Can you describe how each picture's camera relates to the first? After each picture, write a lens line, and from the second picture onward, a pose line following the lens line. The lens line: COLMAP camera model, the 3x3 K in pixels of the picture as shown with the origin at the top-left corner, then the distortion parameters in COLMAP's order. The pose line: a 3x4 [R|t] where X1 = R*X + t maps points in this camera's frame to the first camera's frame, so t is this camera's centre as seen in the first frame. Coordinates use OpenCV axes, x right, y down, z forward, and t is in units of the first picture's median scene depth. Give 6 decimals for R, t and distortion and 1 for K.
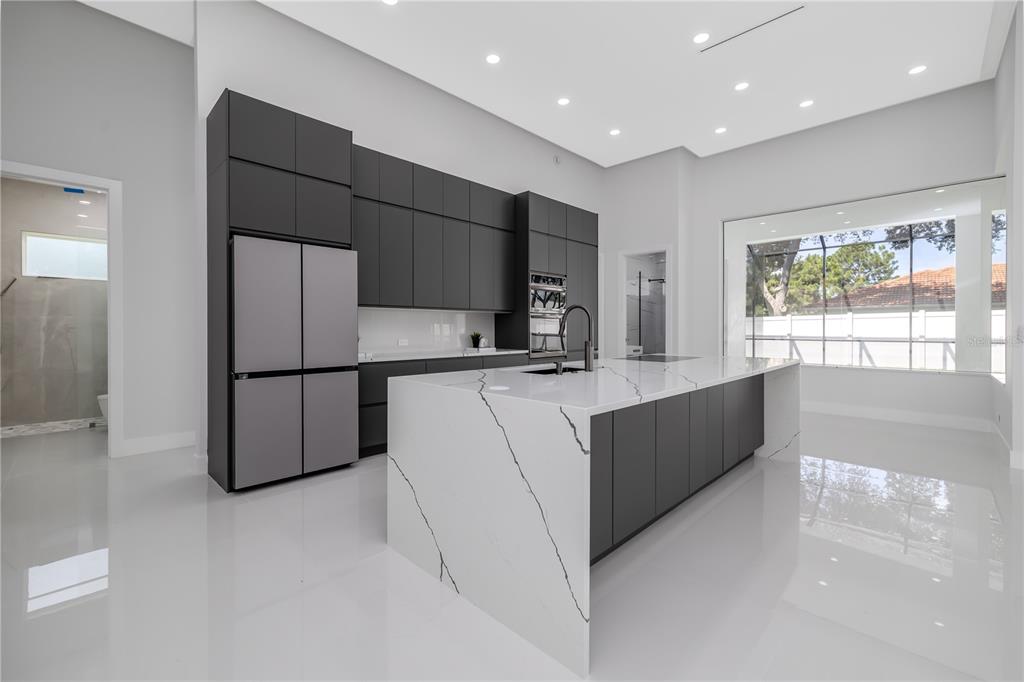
lens RADIAL K [[425.4, 0, 512.0], [0, 425.4, 341.0], [0, 0, 1]] dist [-0.002157, -0.000144]
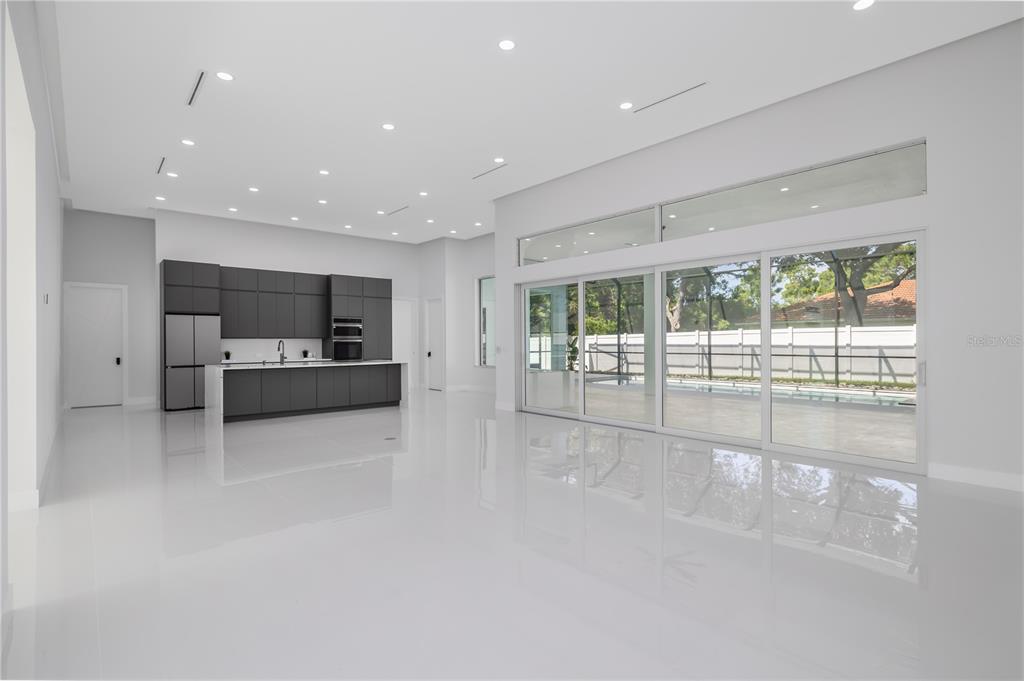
lens RADIAL K [[503.8, 0, 512.0], [0, 503.8, 340.5], [0, 0, 1]] dist [0.003478, 0.000325]
pose [[0.997107, -0.005570, -0.075809, 0.974221], [0.003086, 0.999456, -0.032846, 0.014683], [0.075950, 0.032517, 0.996581, -1.112160]]
